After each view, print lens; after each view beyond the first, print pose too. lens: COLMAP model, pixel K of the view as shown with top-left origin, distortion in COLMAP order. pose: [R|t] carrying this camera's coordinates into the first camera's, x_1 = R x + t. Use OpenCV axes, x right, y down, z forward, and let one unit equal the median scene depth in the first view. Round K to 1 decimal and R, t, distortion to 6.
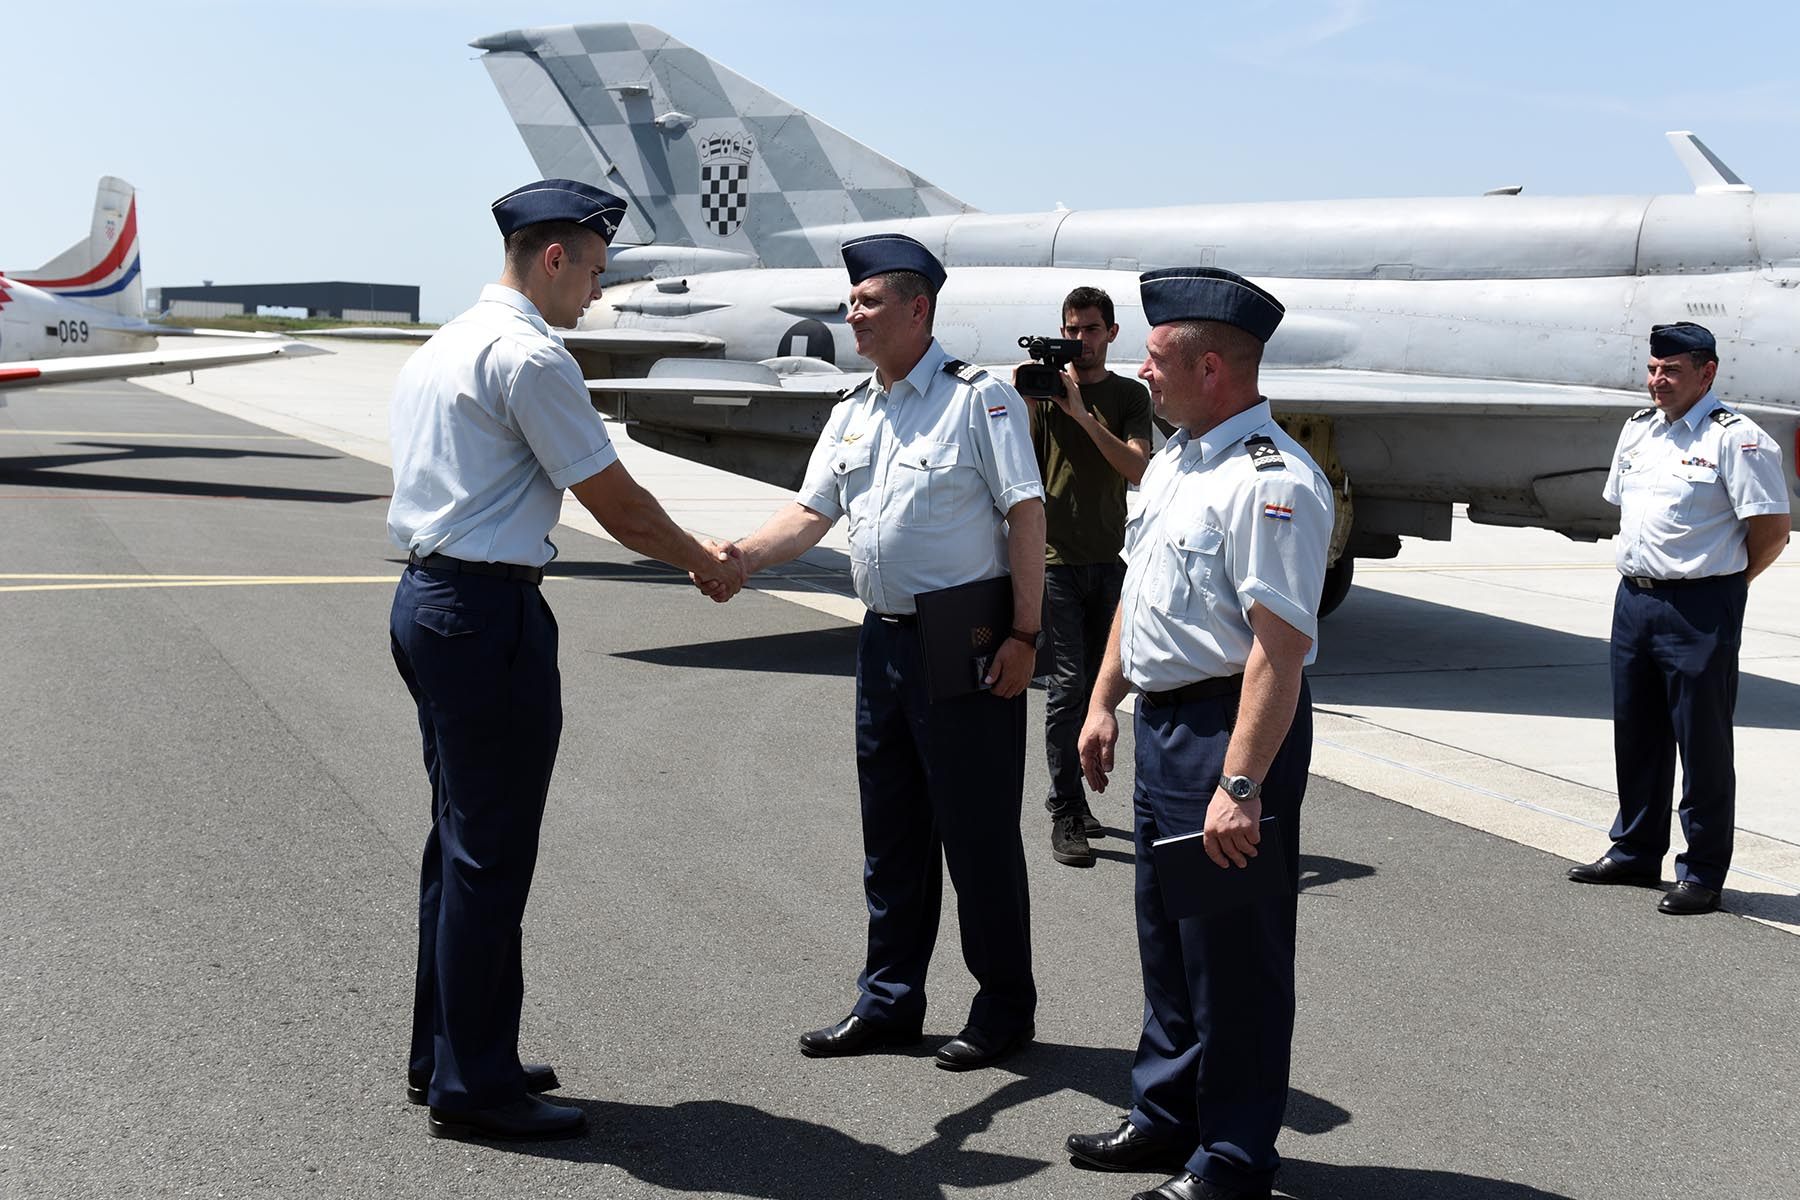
lens RADIAL K [[2112.2, 0, 891.8], [0, 2112.2, 521.5], [0, 0, 1]] dist [0.005965, 0.000000]
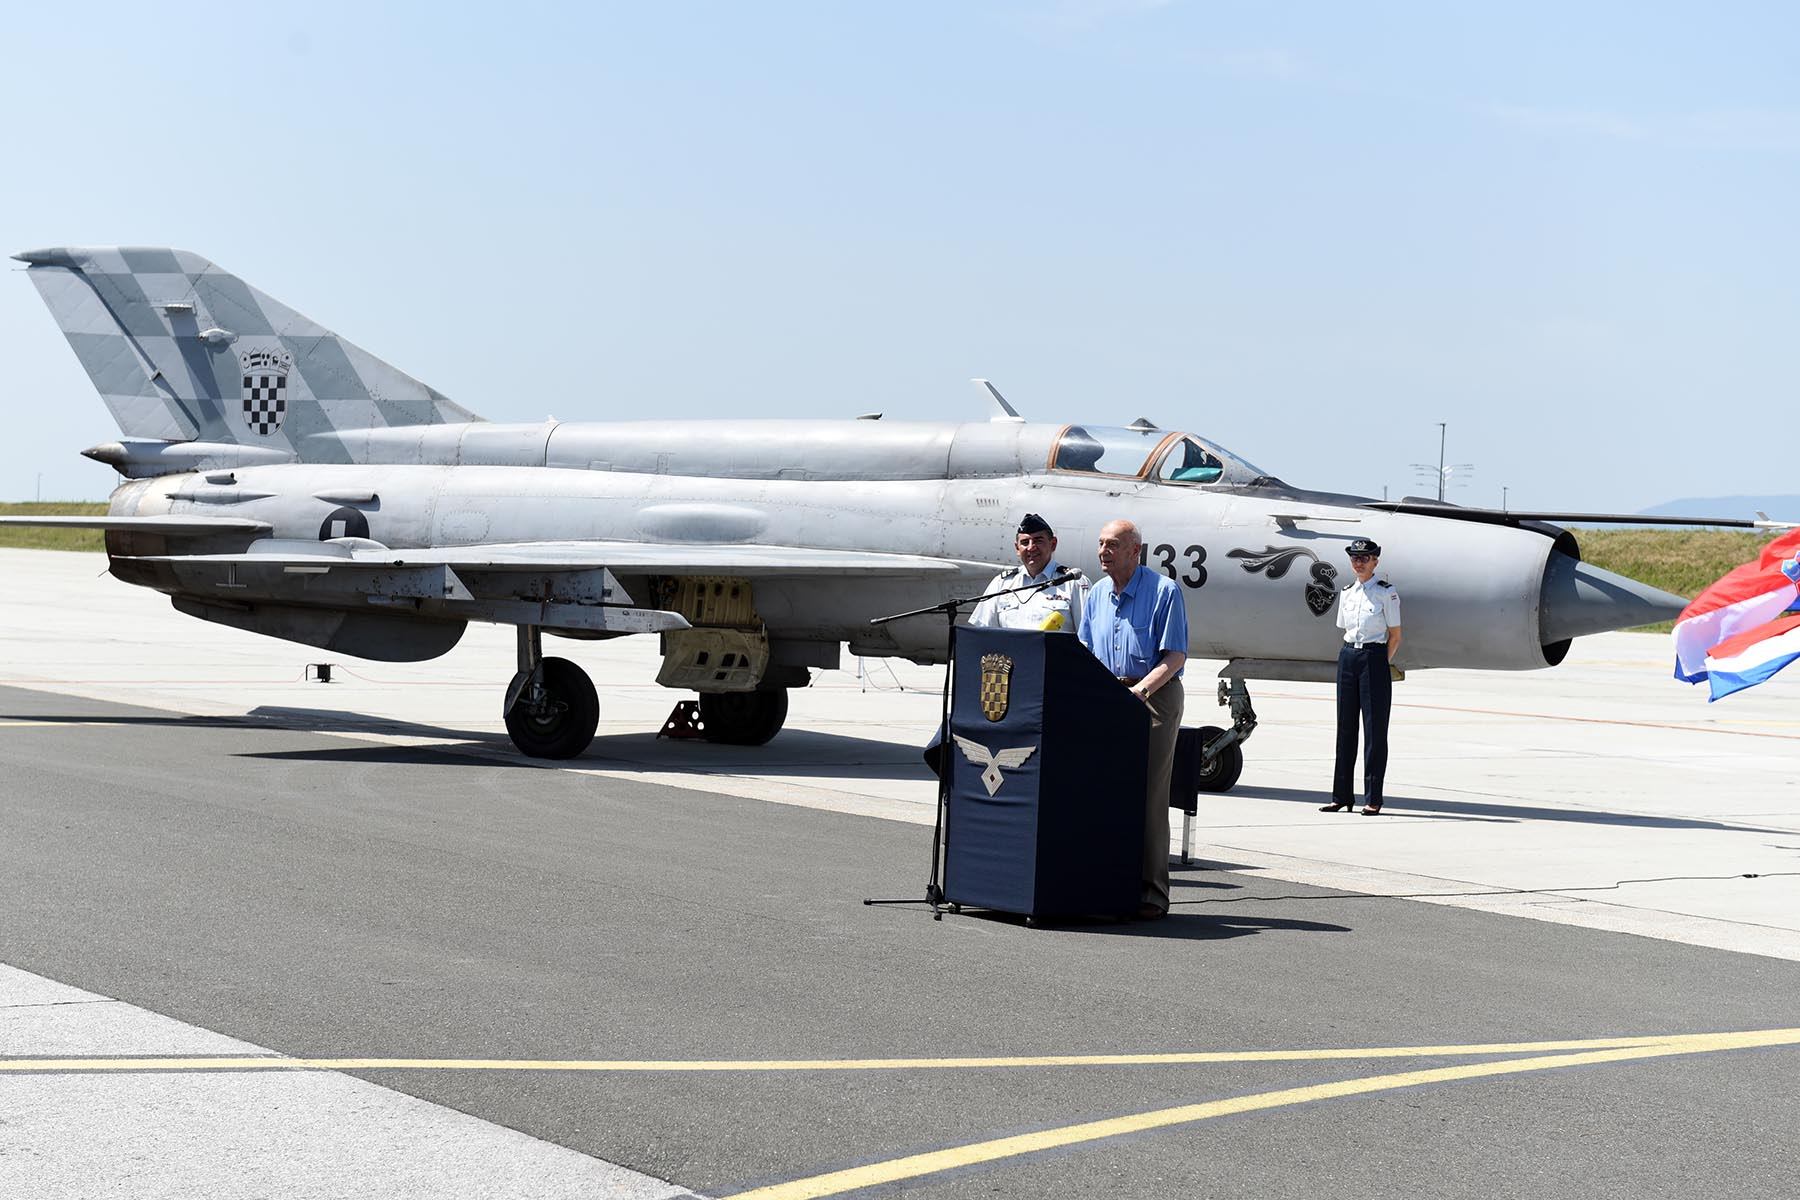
lens RADIAL K [[3393.0, 0, 915.5], [0, 3393.0, 638.6], [0, 0, 1]] dist [0.092040, 0.000000]
pose [[0.983440, -0.010438, 0.180933, -0.068550], [0.019098, 0.998750, -0.046186, 0.073892], [-0.180225, 0.048877, 0.982410, -0.942998]]
